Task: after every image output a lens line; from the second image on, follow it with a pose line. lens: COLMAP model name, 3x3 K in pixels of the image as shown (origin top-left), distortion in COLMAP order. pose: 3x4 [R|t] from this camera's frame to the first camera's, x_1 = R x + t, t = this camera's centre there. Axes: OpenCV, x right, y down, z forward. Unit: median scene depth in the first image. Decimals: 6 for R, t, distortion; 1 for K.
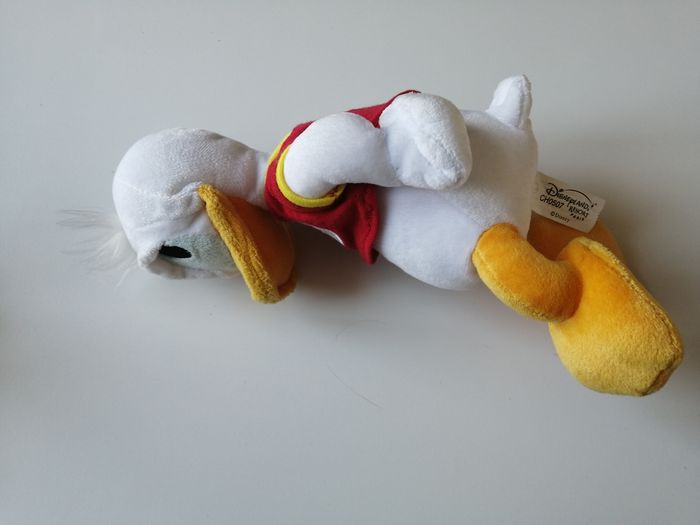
lens RADIAL K [[542.3, 0, 350.0], [0, 542.3, 262.5], [0, 0, 1]] dist [-0.040249, 0.043361]
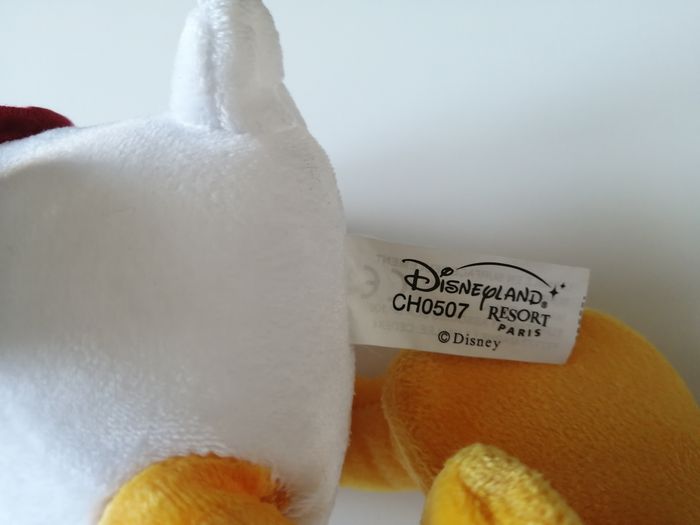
lens RADIAL K [[635.9, 0, 350.0], [0, 635.9, 262.5], [0, 0, 1]] dist [-0.070303, -0.000976]
pose [[0.974238, -0.200136, -0.103952, 0.373472], [0.187137, 0.974650, -0.122624, -0.100069], [0.125858, 0.100012, 0.986994, 0.581388]]
